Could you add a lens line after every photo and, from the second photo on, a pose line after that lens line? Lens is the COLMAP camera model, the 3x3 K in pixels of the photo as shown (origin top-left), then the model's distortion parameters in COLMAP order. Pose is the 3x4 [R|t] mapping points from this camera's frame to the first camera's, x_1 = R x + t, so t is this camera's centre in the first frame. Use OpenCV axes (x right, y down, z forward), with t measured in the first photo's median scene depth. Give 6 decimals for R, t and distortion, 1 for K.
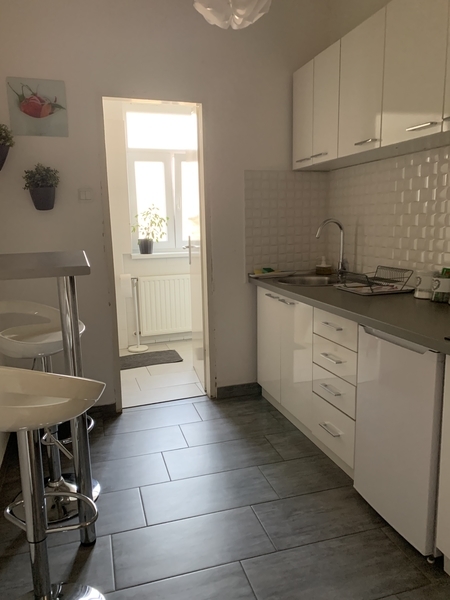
lens RADIAL K [[452.1, 0, 224.6], [0, 452.1, 302.0], [0, 0, 1]] dist [0.023362, -0.009296]
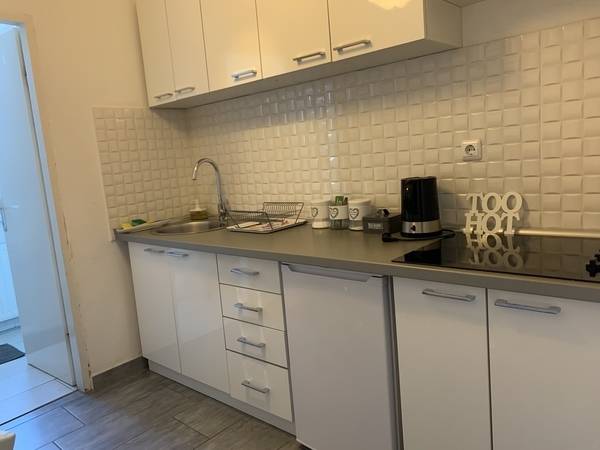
lens RADIAL K [[452.1, 0, 299.7], [0, 452.1, 222.0], [0, 0, 1]] dist [0.023362, -0.009296]
pose [[0.850846, -0.125975, 0.510089, -0.088141], [0.155705, 0.987677, -0.015799, -0.010021], [-0.501813, 0.092866, 0.859976, 0.119649]]
